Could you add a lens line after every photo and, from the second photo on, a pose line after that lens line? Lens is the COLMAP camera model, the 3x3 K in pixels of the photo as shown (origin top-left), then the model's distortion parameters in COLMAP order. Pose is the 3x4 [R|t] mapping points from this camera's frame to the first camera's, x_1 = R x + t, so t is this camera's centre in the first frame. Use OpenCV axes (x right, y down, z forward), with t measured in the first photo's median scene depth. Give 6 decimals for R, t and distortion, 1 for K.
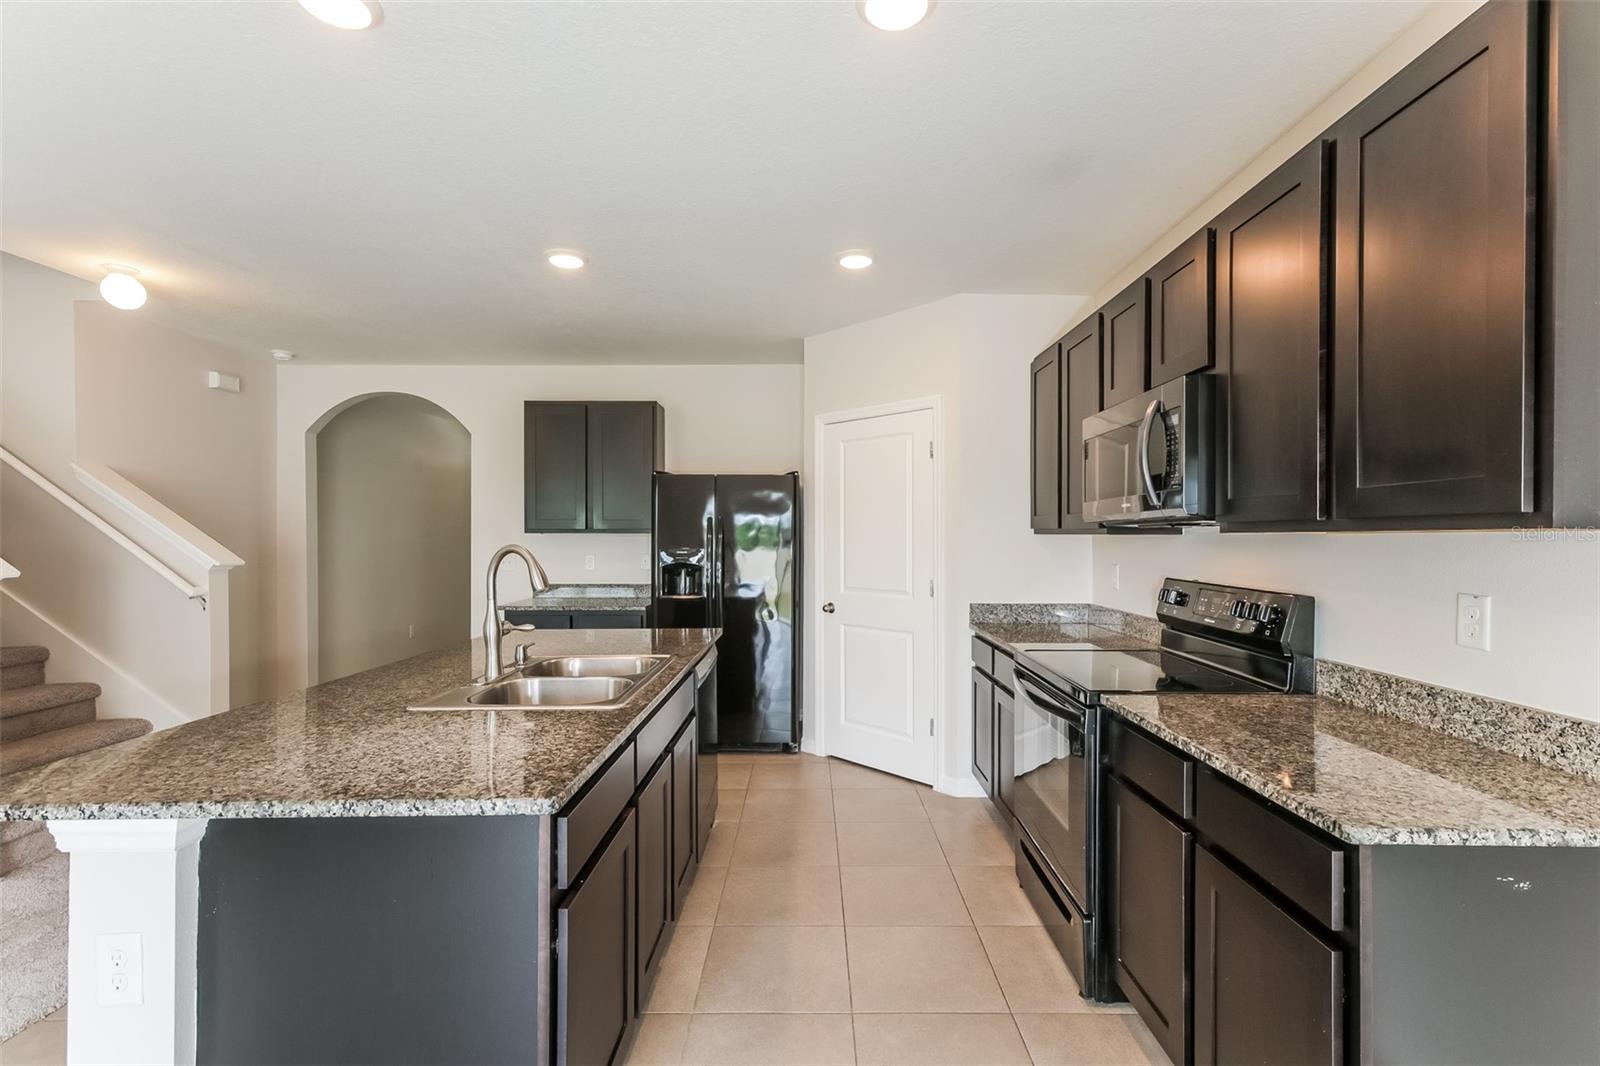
lens RADIAL K [[714.1, 0, 808.8], [0, 714.1, 533.7], [0, 0, 1]] dist [0.006465, 0.000609]
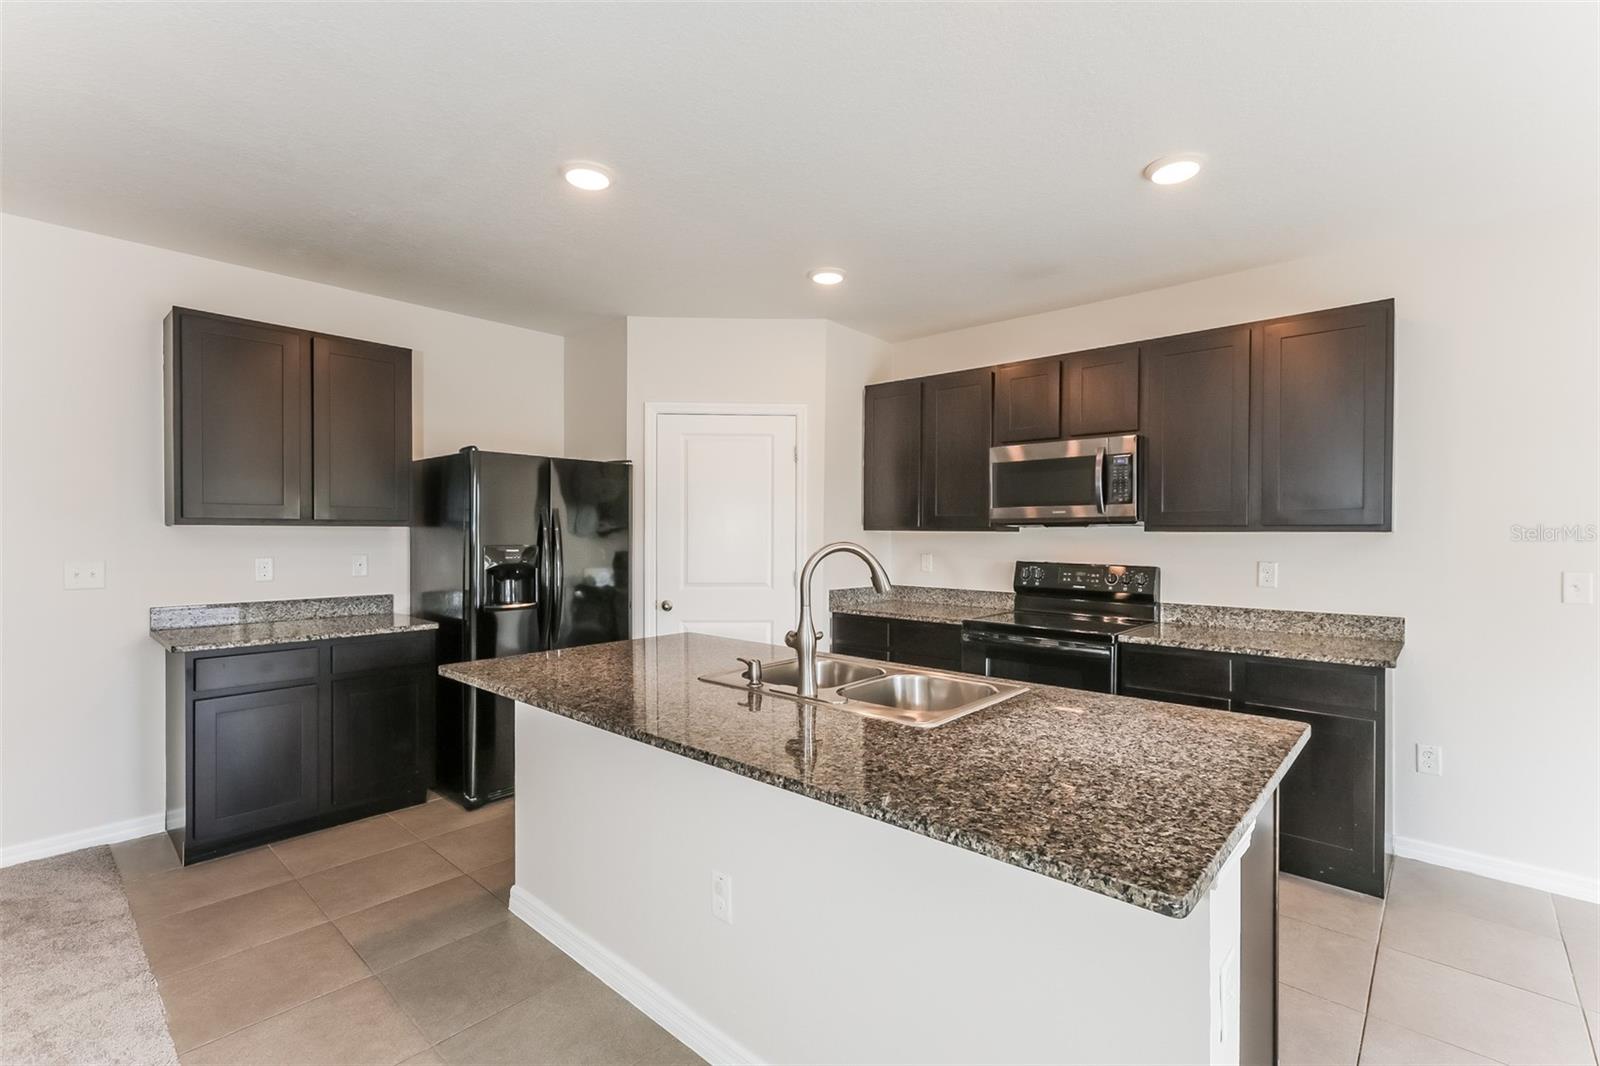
lens RADIAL K [[714.1, 0, 808.8], [0, 714.1, 533.7], [0, 0, 1]] dist [0.006465, 0.000609]
pose [[0.669511, 0.000969, 0.742802, -0.649435], [-0.007422, 0.999958, 0.005386, 0.000263], [-0.742765, -0.009119, 0.669490, 0.252498]]
